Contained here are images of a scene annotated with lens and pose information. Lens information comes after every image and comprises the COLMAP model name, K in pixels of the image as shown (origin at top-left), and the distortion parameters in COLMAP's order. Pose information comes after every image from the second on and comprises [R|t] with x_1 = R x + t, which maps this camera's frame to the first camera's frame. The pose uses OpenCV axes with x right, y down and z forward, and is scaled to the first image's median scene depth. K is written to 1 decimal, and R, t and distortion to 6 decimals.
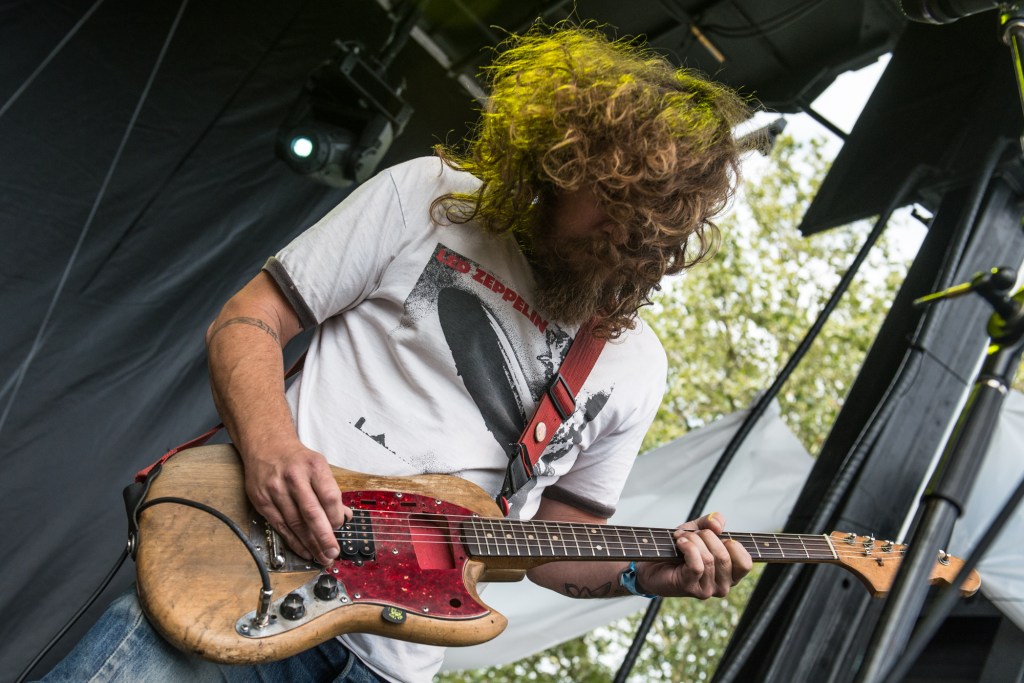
lens RADIAL K [[1116.4, 0, 512.0], [0, 1116.4, 341.5], [0, 0, 1]] dist [-0.004536, -0.017287]
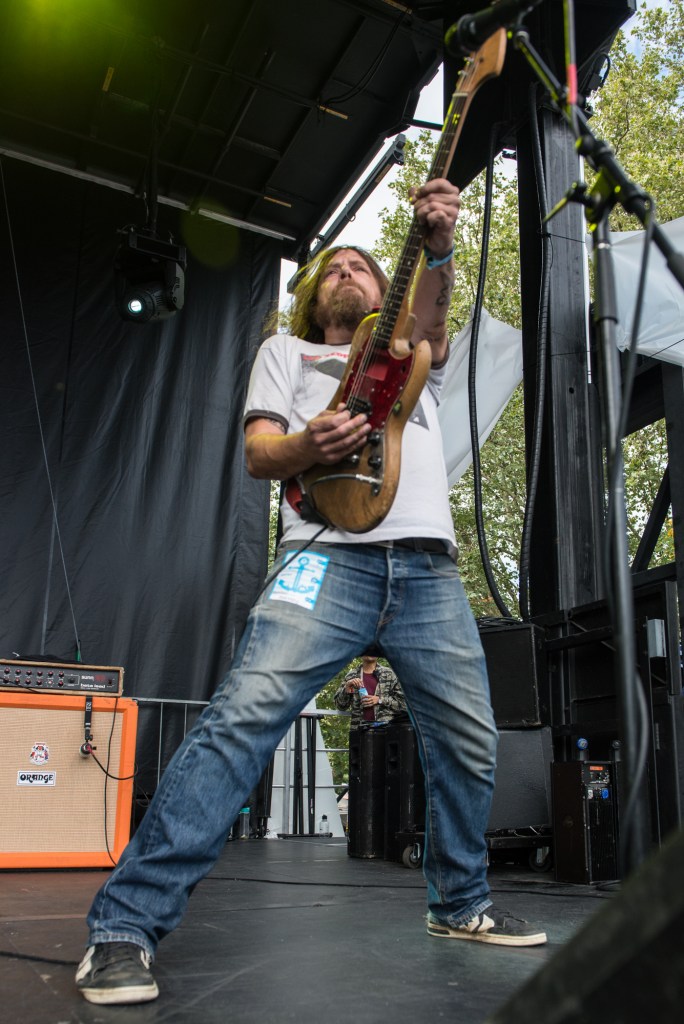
lens RADIAL K [[956.7, 0, 342.0], [0, 956.7, 512.0], [0, 0, 1]] dist [-0.108058, 0.006083]
pose [[0.873894, -0.484178, 0.043371, -0.126971], [0.466642, 0.860539, 0.204252, -0.062720], [-0.136217, -0.158255, 0.977957, -0.302959]]
